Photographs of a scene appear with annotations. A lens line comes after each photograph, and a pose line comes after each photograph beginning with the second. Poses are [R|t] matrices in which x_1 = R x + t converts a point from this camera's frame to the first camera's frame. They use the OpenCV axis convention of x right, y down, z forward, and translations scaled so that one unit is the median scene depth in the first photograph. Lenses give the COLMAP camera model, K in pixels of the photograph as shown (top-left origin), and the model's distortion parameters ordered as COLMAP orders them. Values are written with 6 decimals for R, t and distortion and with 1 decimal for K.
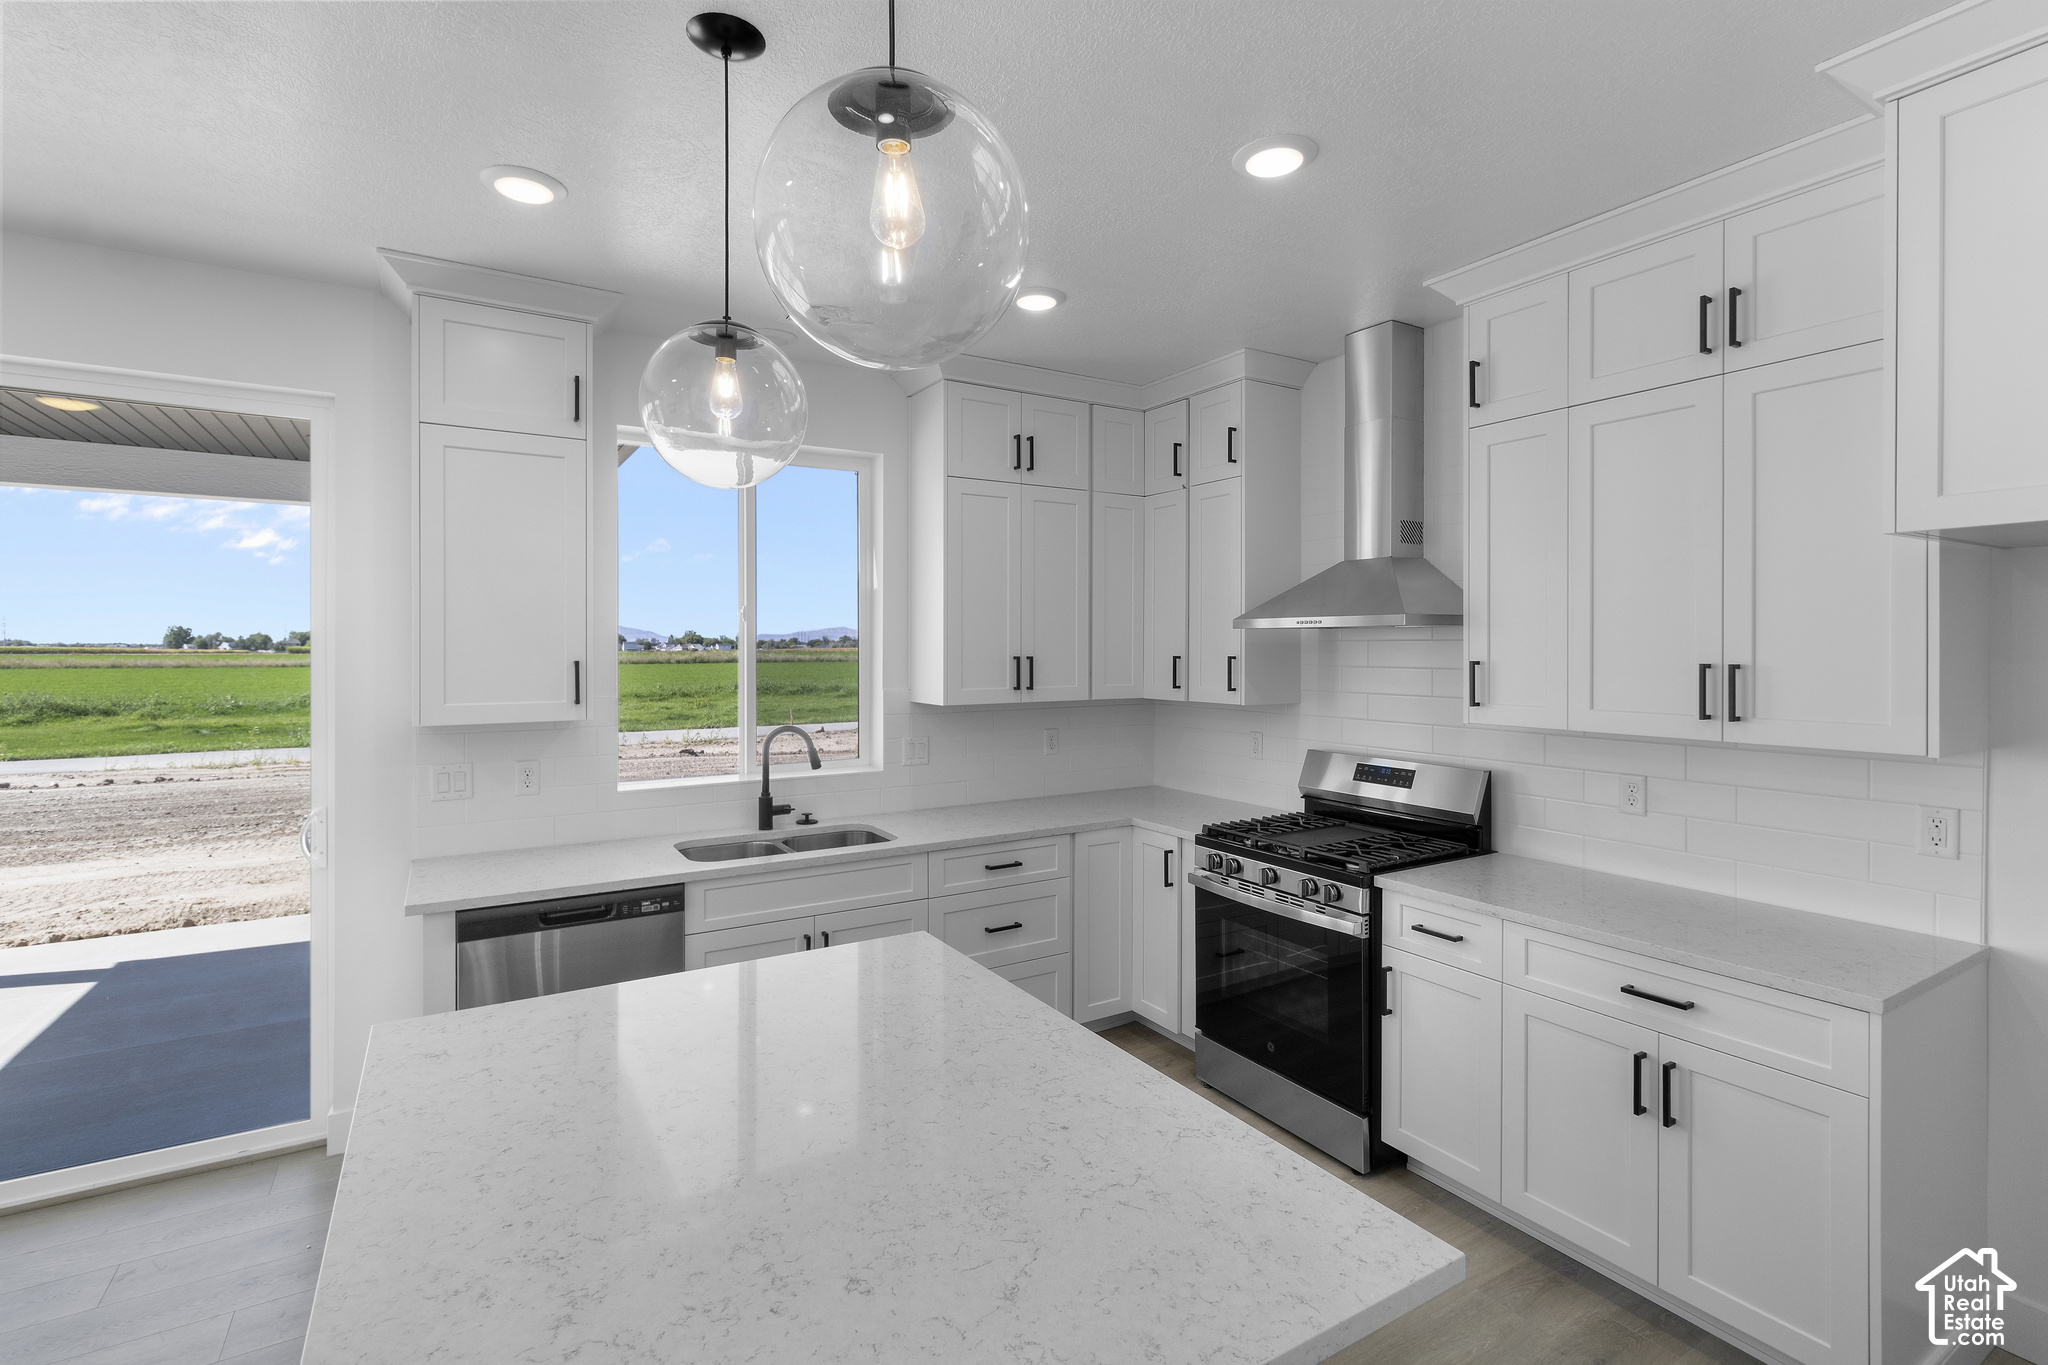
lens RADIAL K [[949.2, 0, 1013.2], [0, 949.2, 645.6], [0, 0, 1]] dist [0.000356, -0.000011]
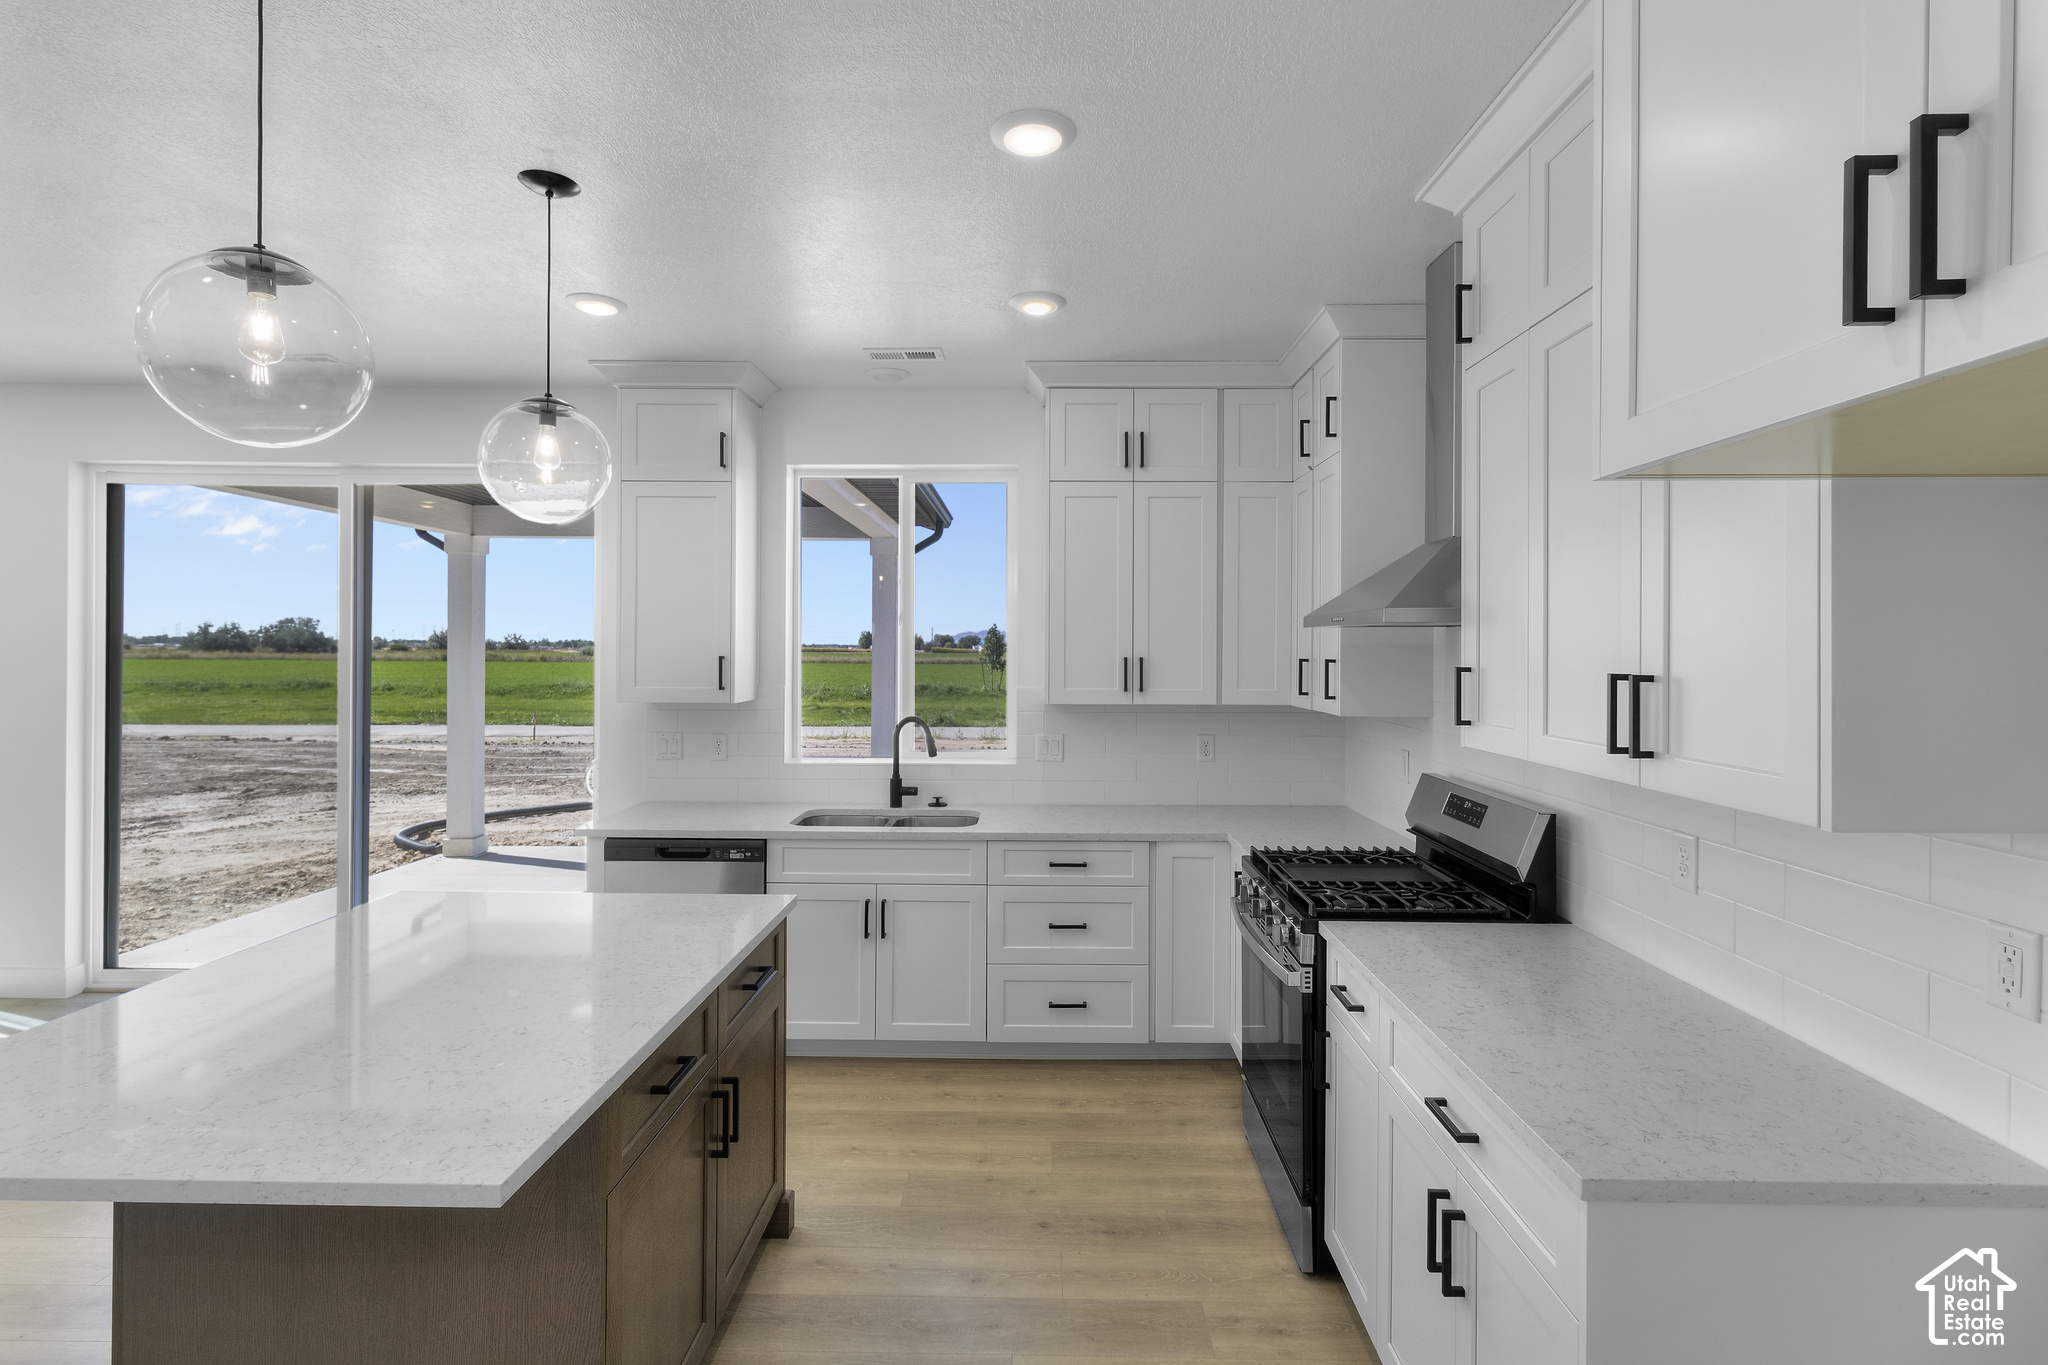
lens RADIAL K [[949.2, 0, 1013.2], [0, 949.2, 645.6], [0, 0, 1]] dist [0.000356, -0.000011]
pose [[0.844622, 0.002997, -0.535354, 0.467568], [-0.004820, 0.999986, -0.002008, 0.001836], [0.535341, 0.004276, 0.844625, 0.113910]]
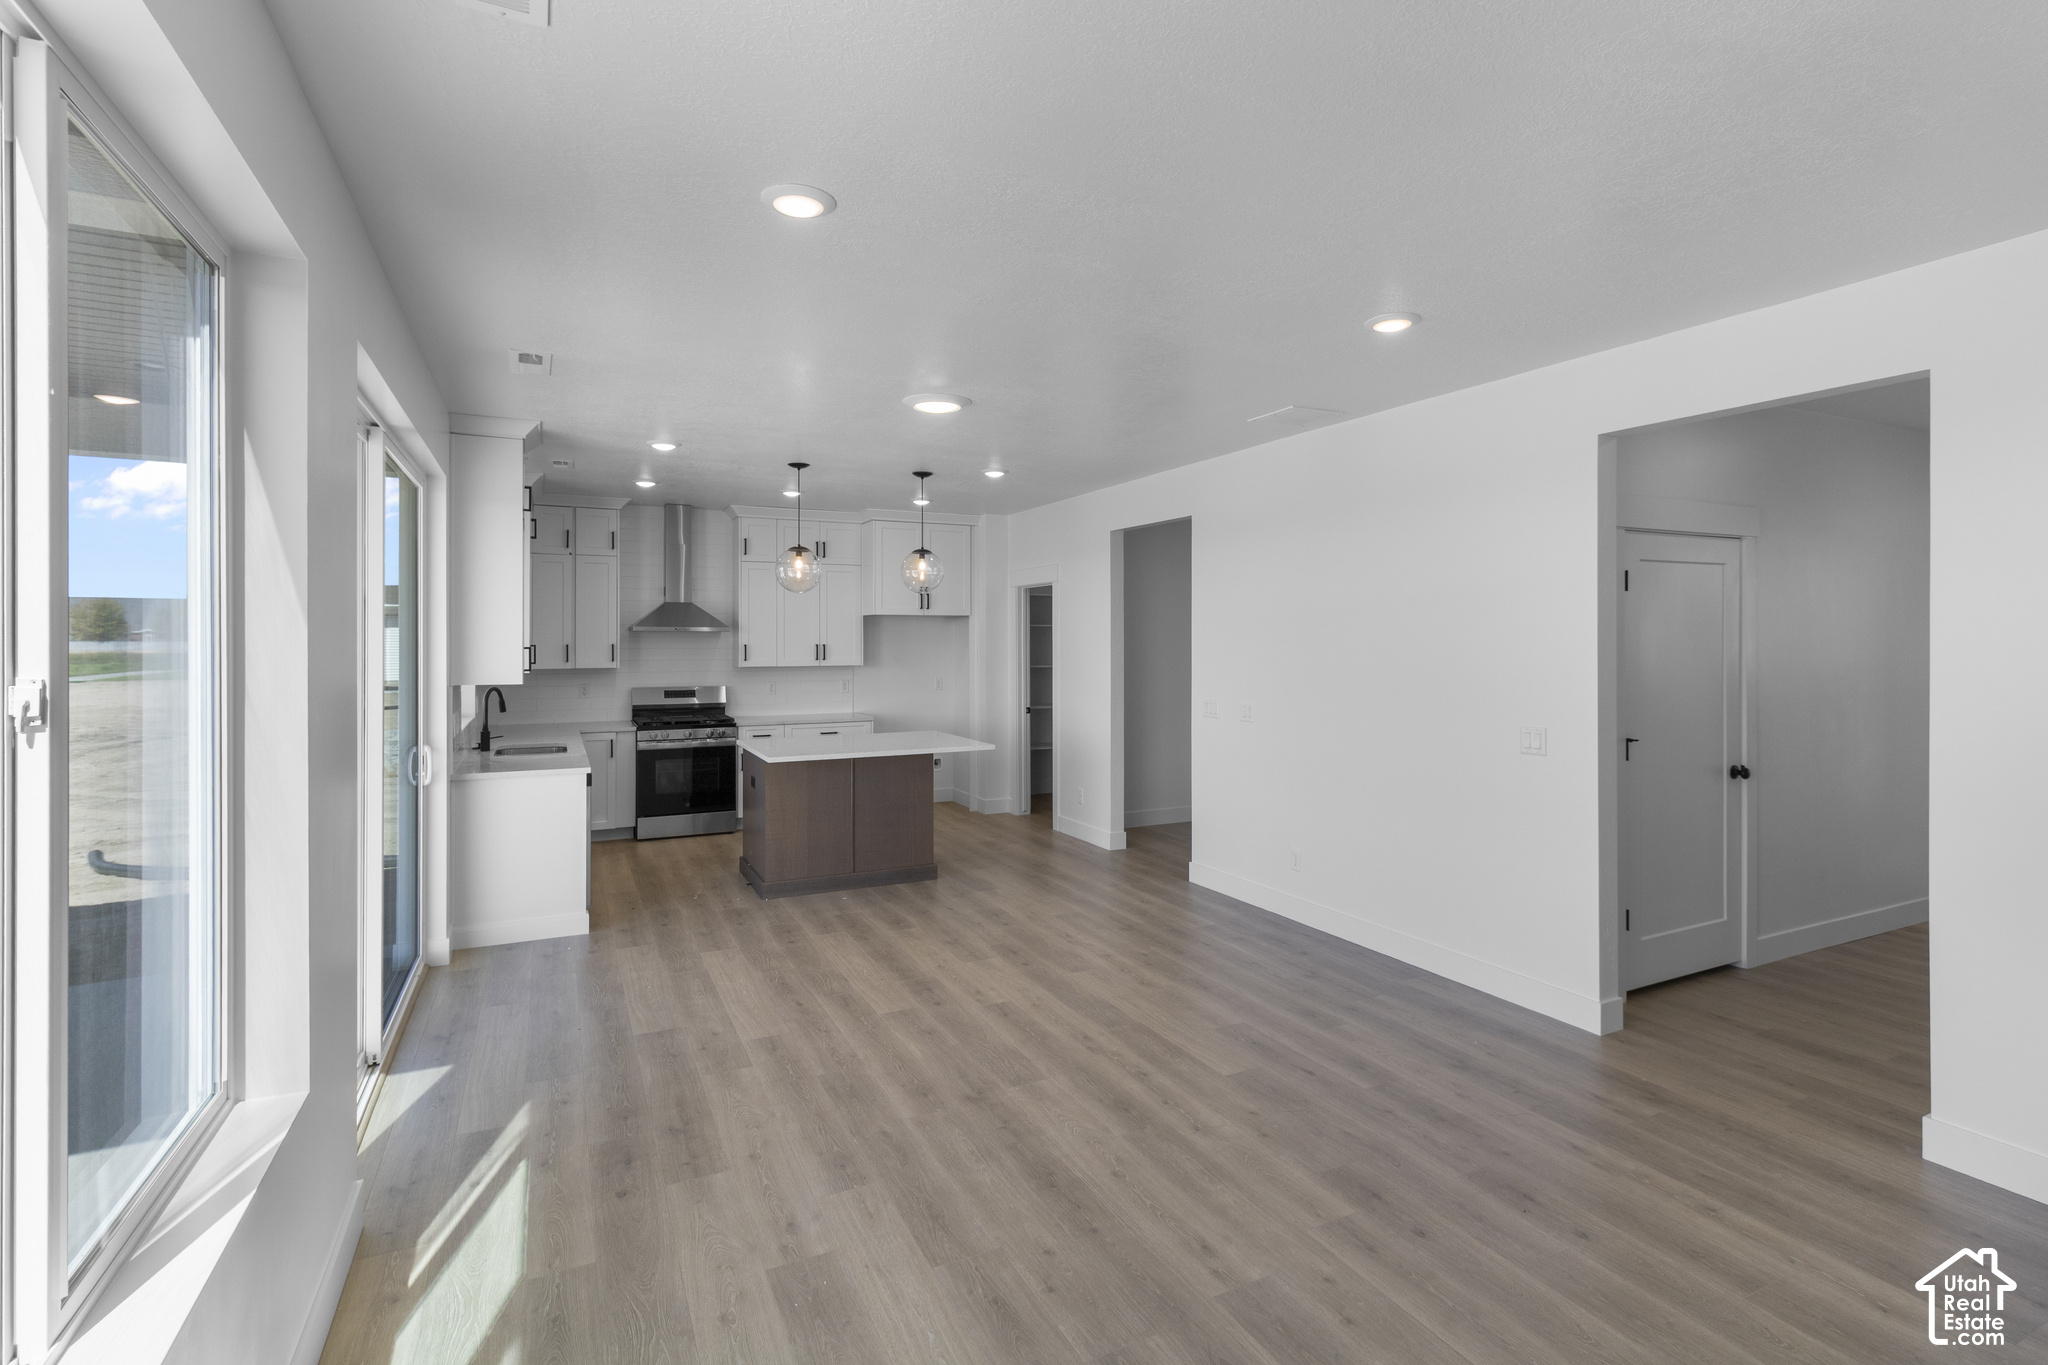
lens RADIAL K [[949.2, 0, 1013.2], [0, 949.2, 645.6], [0, 0, 1]] dist [0.000356, -0.000011]
pose [[0.094396, -0.008793, 0.995496, -1.775285], [-0.002813, 0.999955, 0.009099, -0.006985], [-0.995531, -0.003659, 0.094367, -0.045006]]
